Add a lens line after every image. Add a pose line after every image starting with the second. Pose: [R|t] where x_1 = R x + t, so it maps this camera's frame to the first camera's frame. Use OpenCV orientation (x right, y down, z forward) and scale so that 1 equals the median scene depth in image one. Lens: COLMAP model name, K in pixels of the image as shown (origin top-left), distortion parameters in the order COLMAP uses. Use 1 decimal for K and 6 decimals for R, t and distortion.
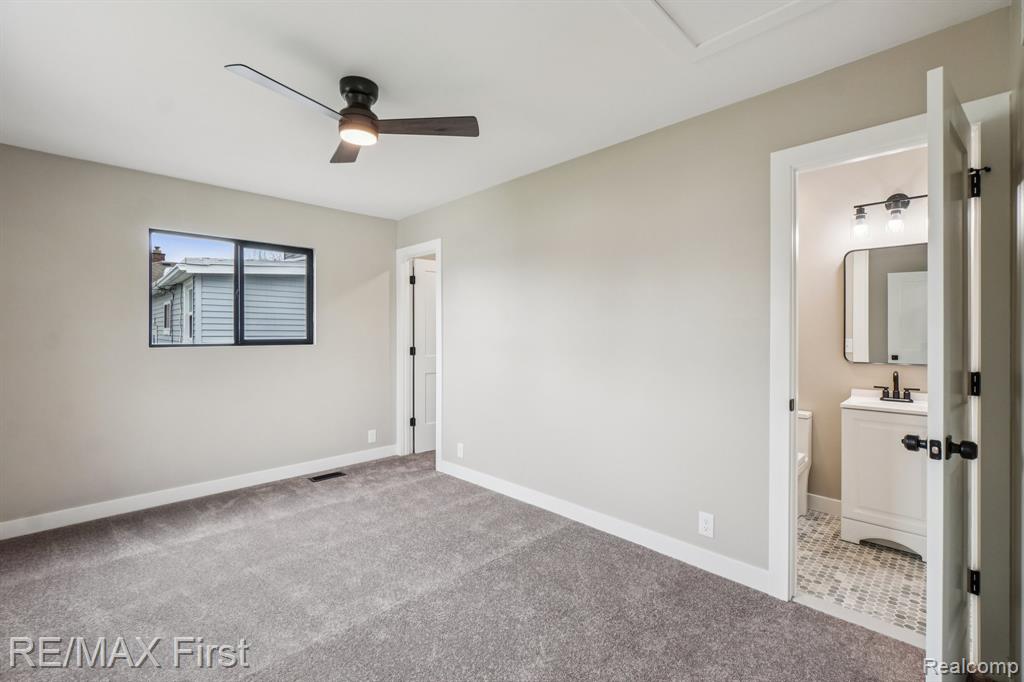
lens RADIAL K [[441.6, 0, 508.0], [0, 441.6, 335.6], [0, 0, 1]] dist [-0.005965, 0.002534]
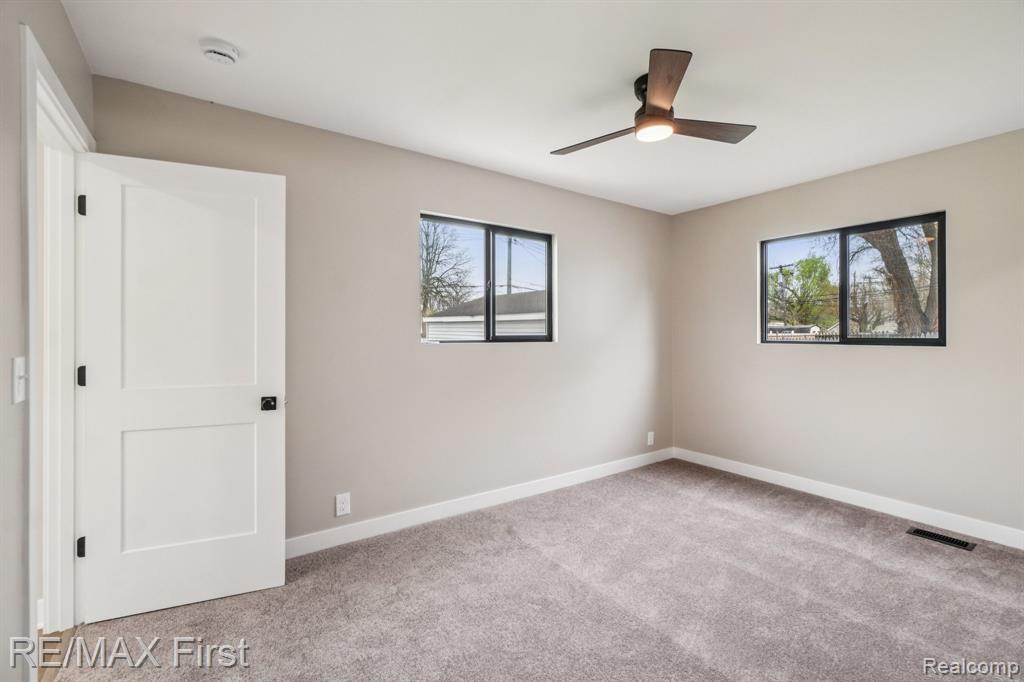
lens RADIAL K [[441.6, 0, 515.6], [0, 441.6, 335.2], [0, 0, 1]] dist [-0.005965, 0.002534]
pose [[-0.149315, 0.012263, -0.988714, 0.431887], [0.000522, 0.999924, 0.012323, -0.008735], [0.988790, 0.001324, -0.149310, 0.521220]]
